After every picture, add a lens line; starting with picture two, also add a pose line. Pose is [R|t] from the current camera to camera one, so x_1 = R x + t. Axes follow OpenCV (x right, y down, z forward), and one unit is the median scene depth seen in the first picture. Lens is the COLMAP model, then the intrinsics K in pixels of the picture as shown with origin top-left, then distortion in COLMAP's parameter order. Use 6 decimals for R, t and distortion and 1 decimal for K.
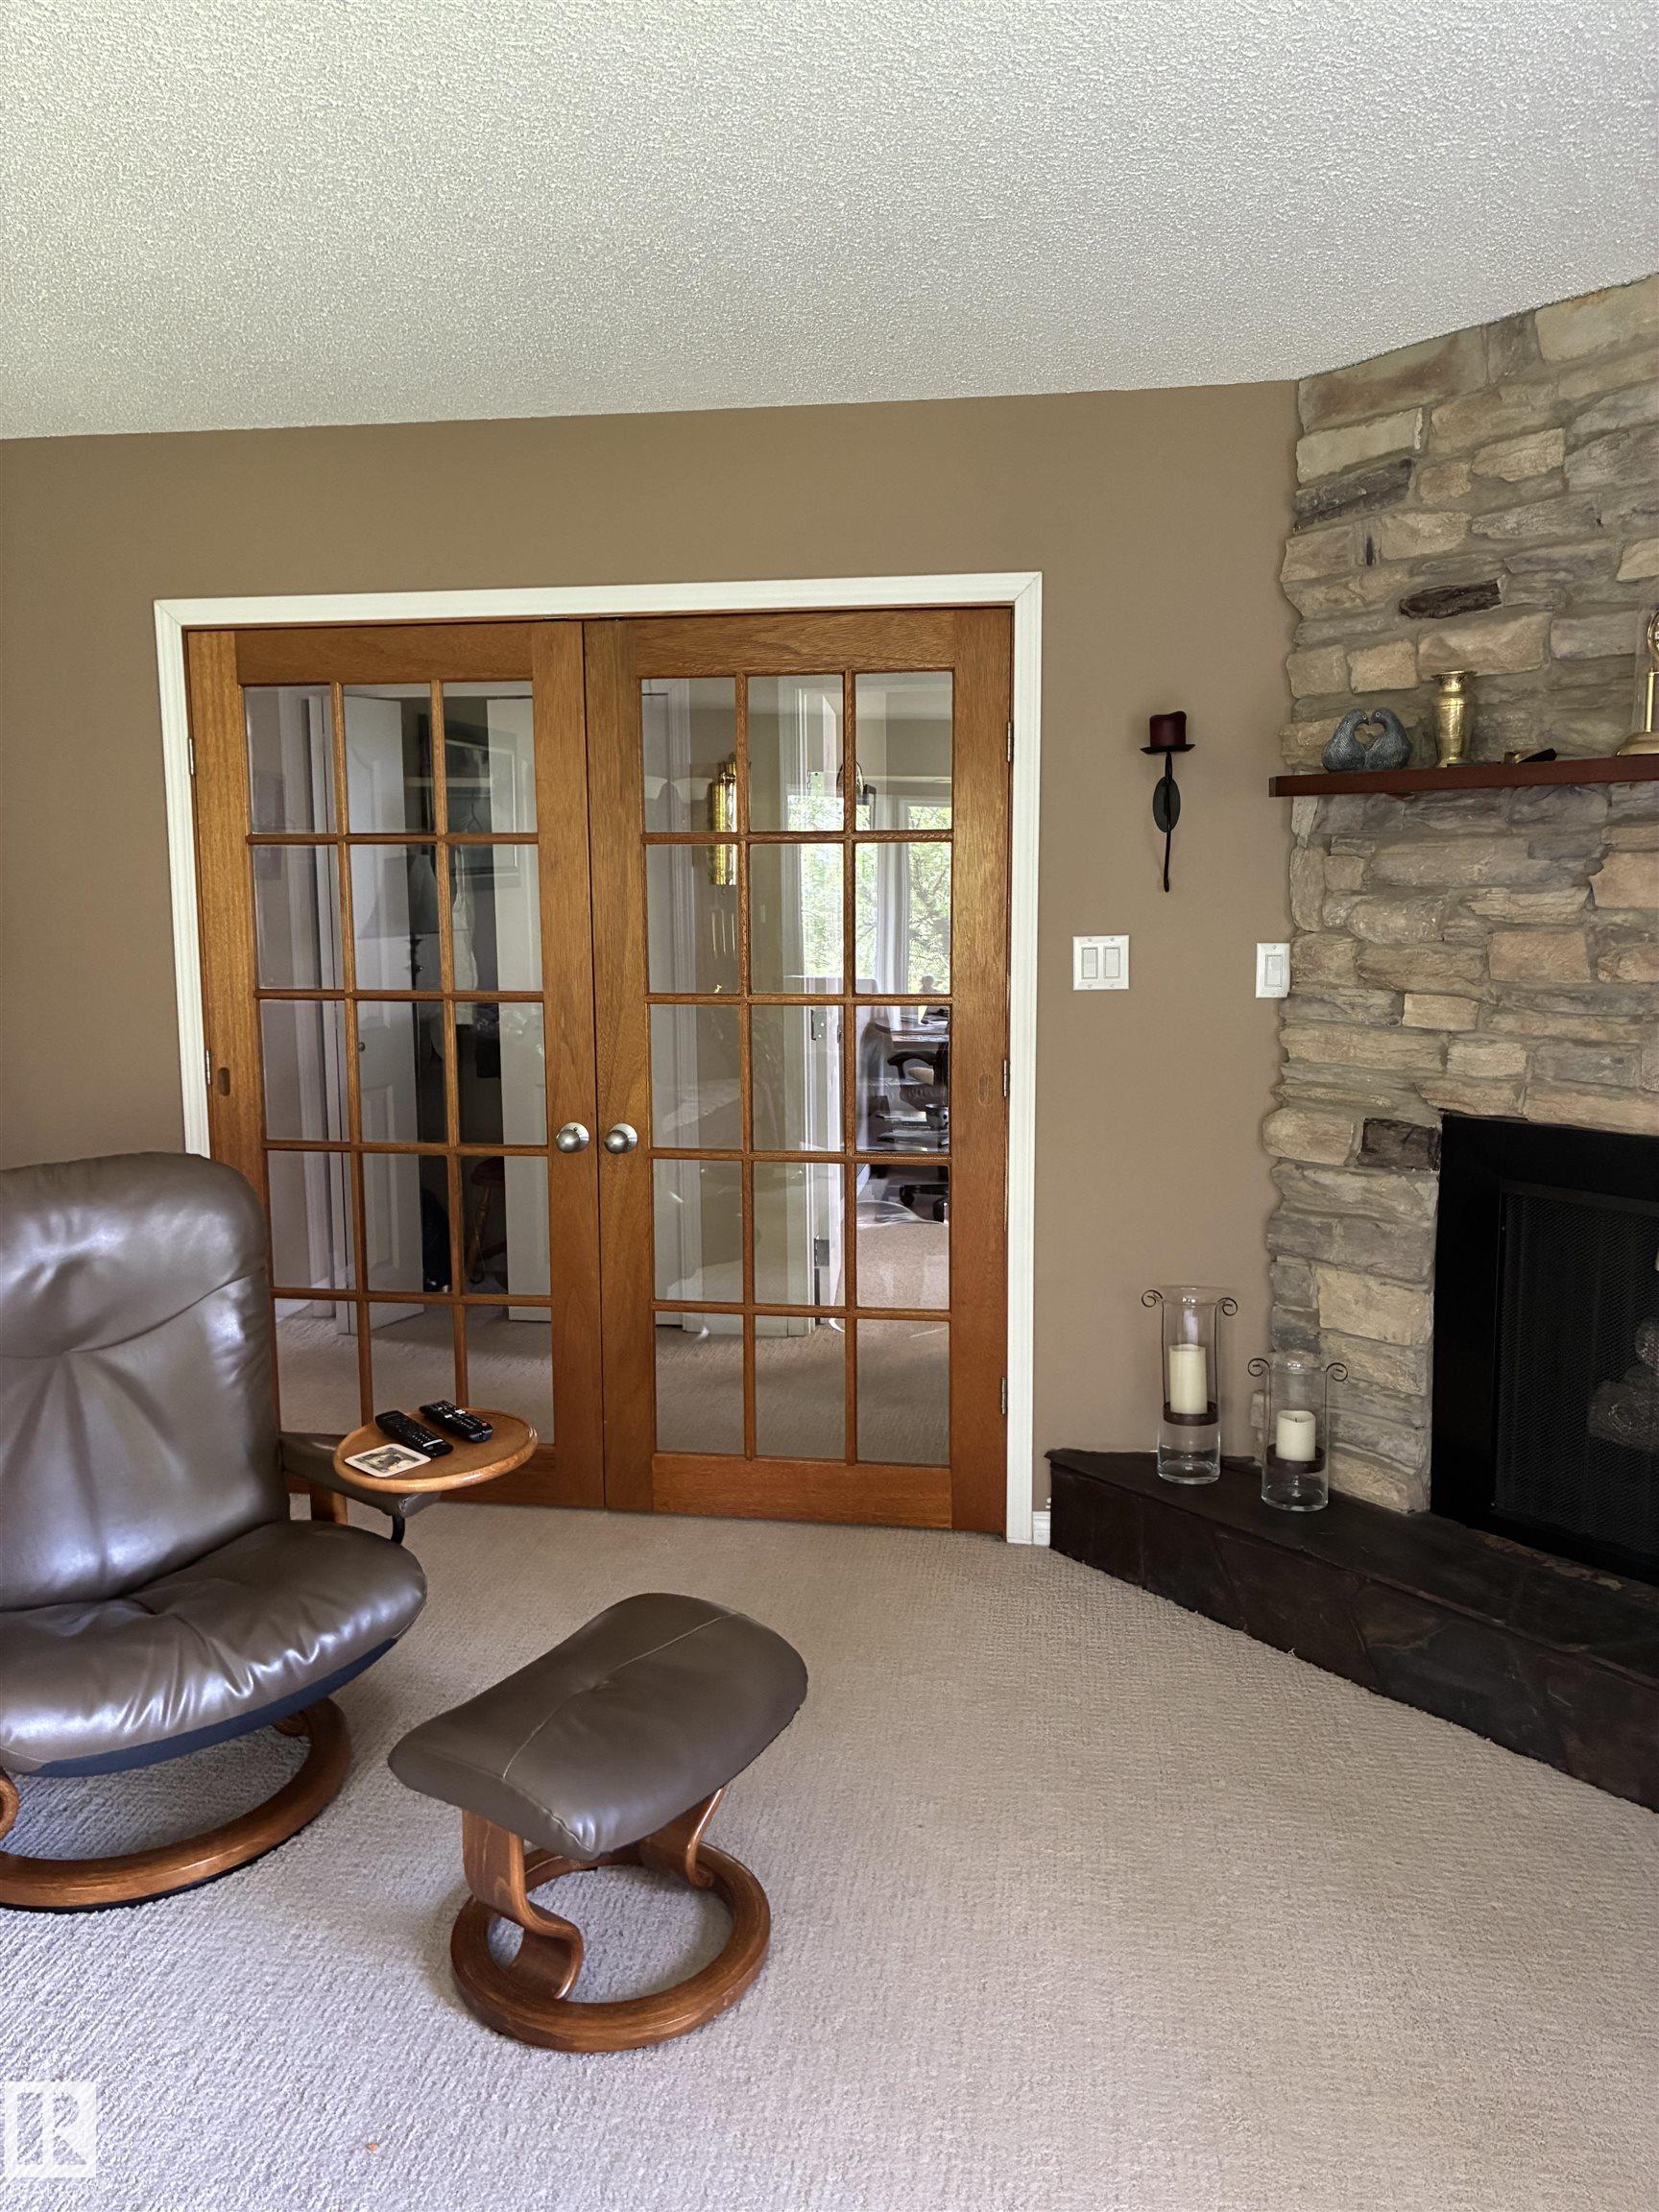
lens RADIAL K [[1690.7, 0, 830.0], [0, 1690.7, 1108.9], [0, 0, 1]] dist [0.031488, -0.038435]
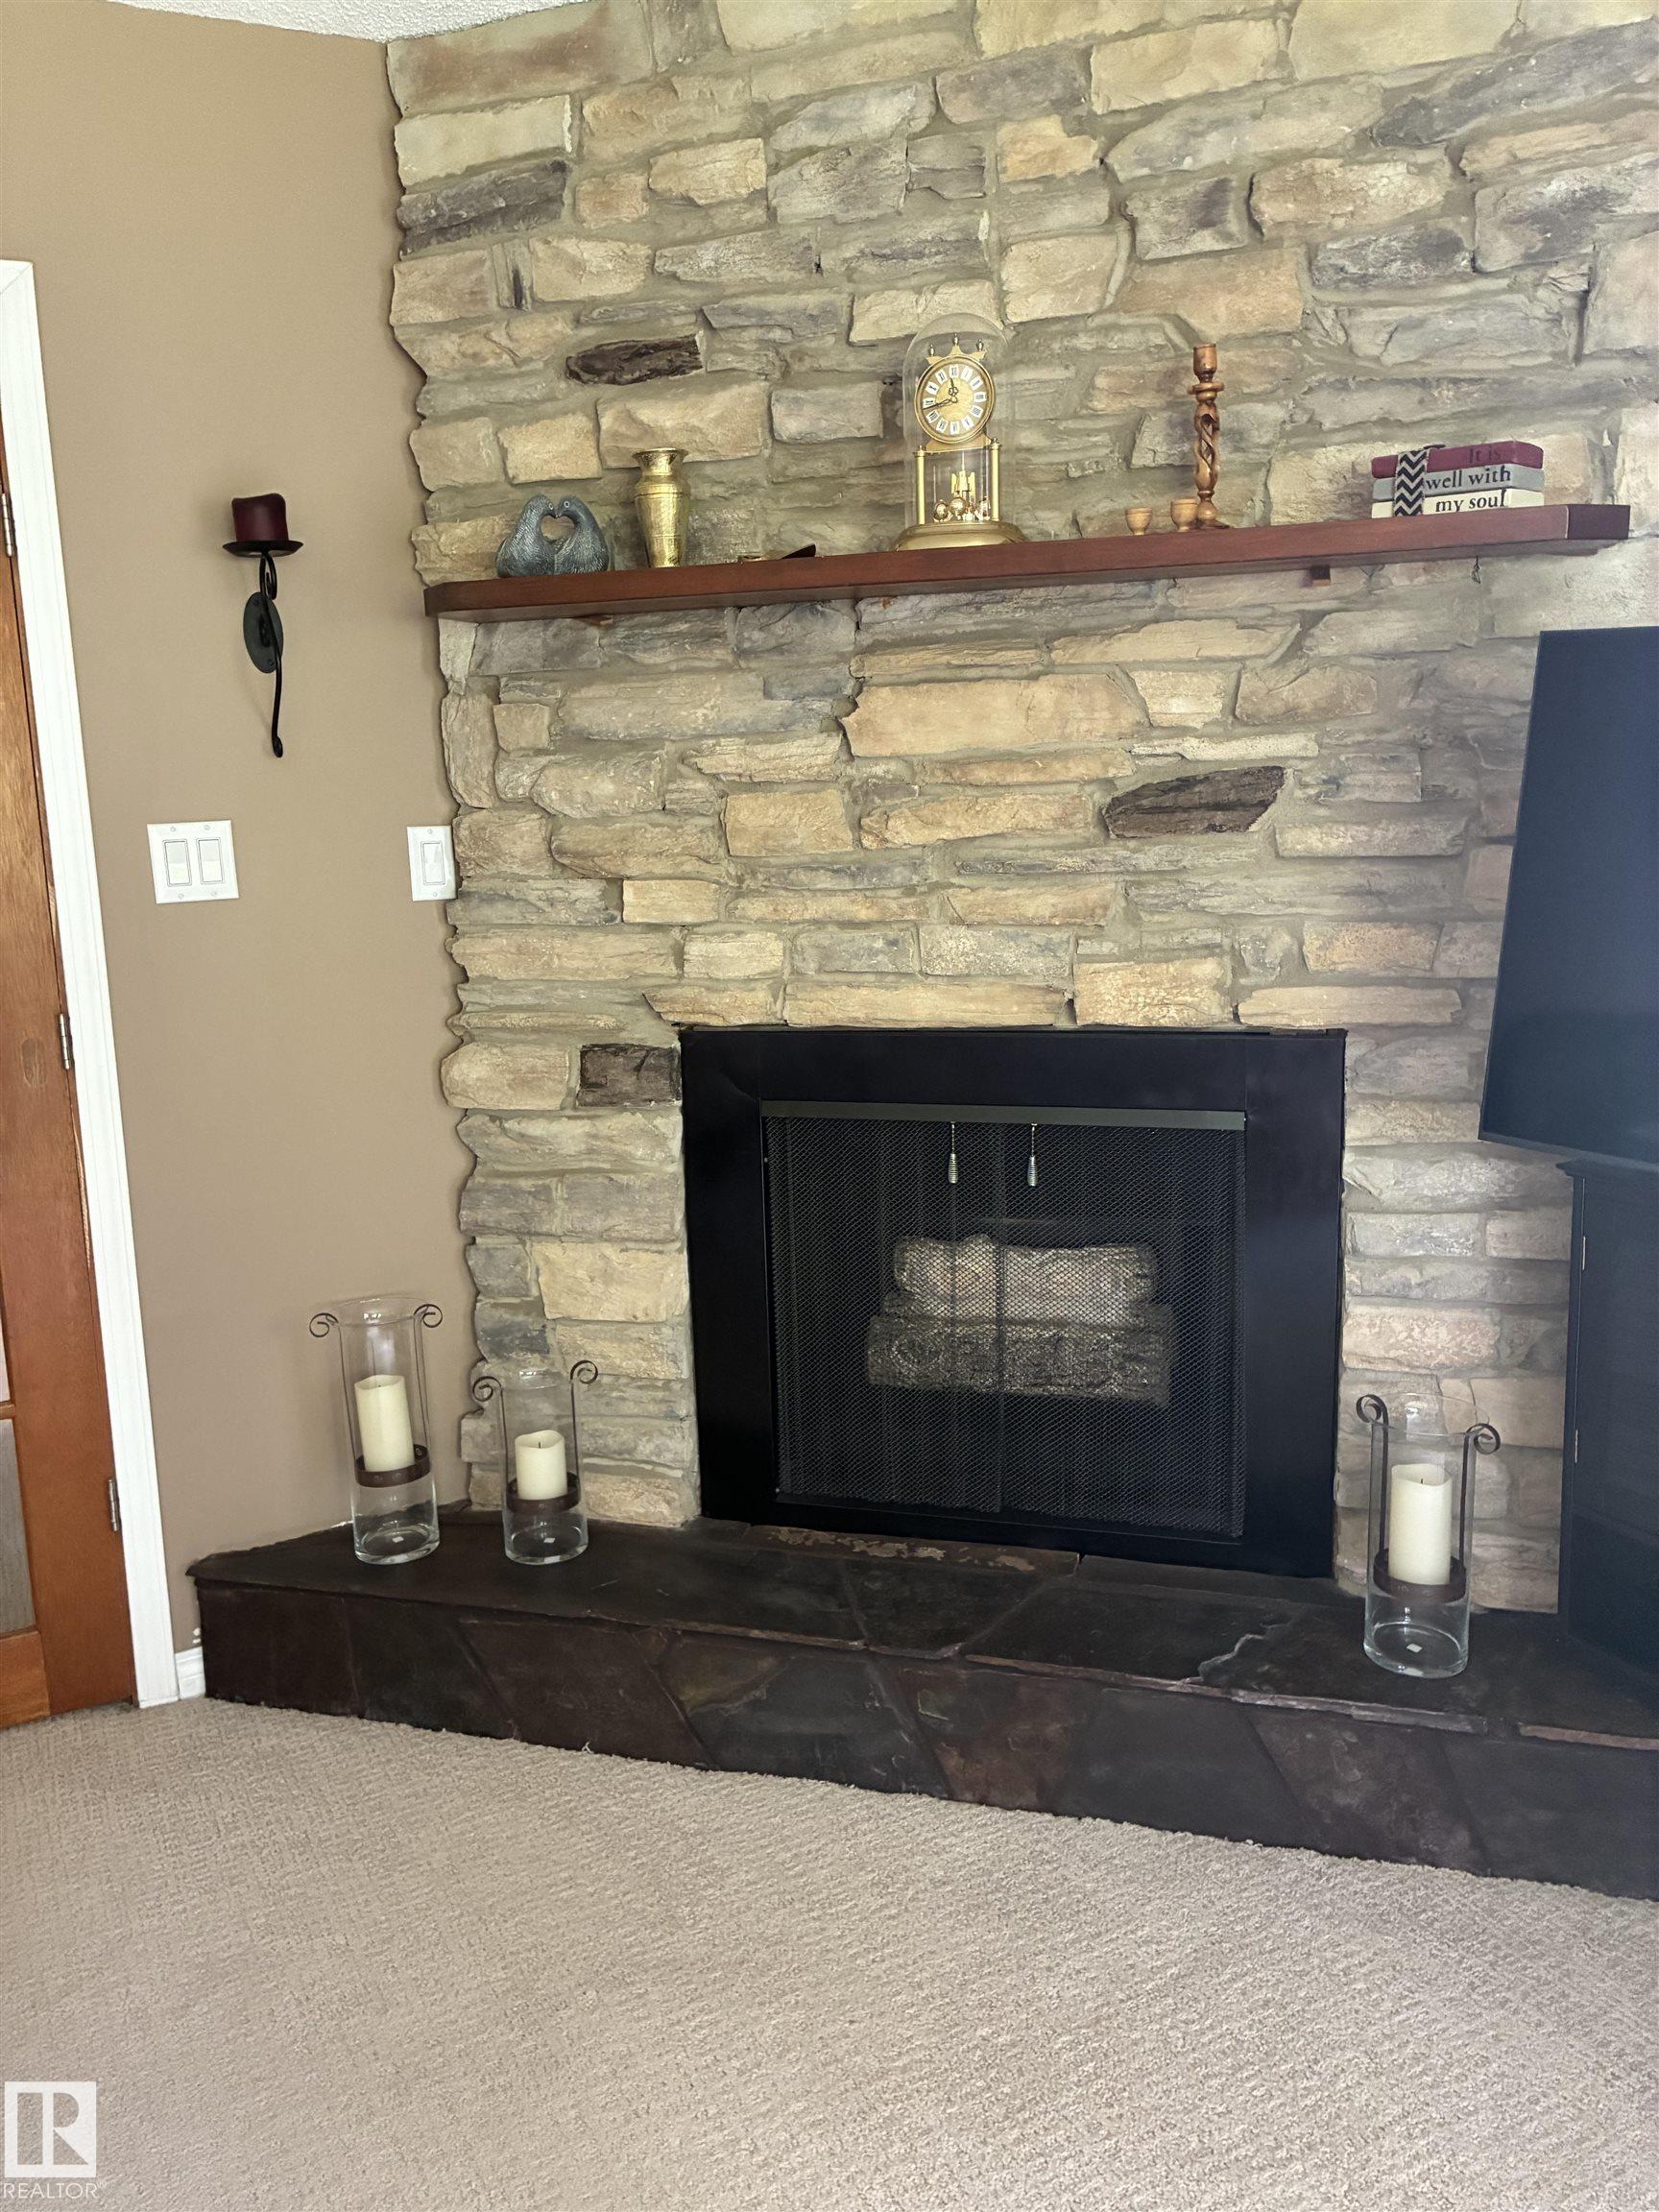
lens RADIAL K [[1690.7, 0, 836.1], [0, 1690.7, 1105.1], [0, 0, 1]] dist [0.031488, -0.038435]
pose [[0.810245, -0.121564, 0.573345, -0.039986], [0.106412, 0.992507, 0.060058, -0.001444], [-0.576350, 0.012349, 0.817110, 0.305141]]
